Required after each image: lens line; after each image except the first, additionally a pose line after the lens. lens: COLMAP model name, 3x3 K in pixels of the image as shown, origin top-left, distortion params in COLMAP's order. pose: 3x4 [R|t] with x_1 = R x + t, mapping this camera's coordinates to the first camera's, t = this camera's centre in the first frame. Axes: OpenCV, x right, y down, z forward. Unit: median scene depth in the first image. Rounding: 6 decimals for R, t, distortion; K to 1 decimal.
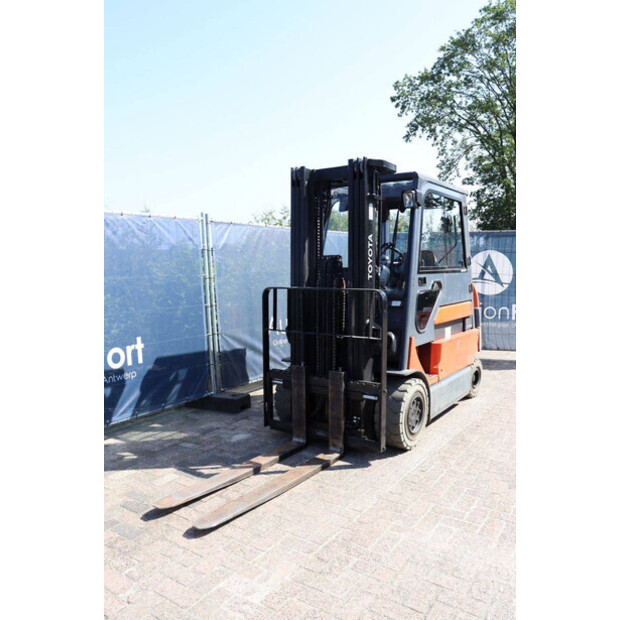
lens RADIAL K [[505.5, 0, 310.0], [0, 505.5, 310.0], [0, 0, 1]] dist [-0.166542, 0.132018]
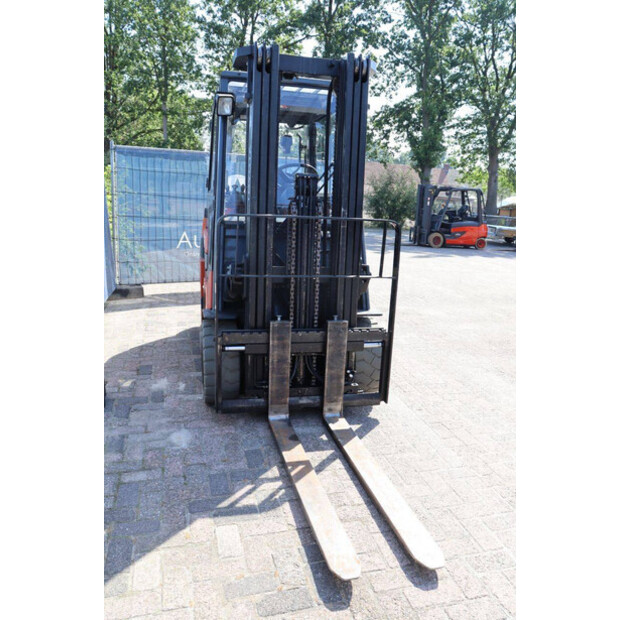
lens RADIAL K [[505.5, 0, 310.0], [0, 505.5, 310.0], [0, 0, 1]] dist [-0.166542, 0.132018]
pose [[0.687307, -0.139199, 0.712904, -0.550665], [0.035430, 0.986722, 0.158506, -0.023744], [-0.725502, -0.083684, 0.683113, 0.483627]]
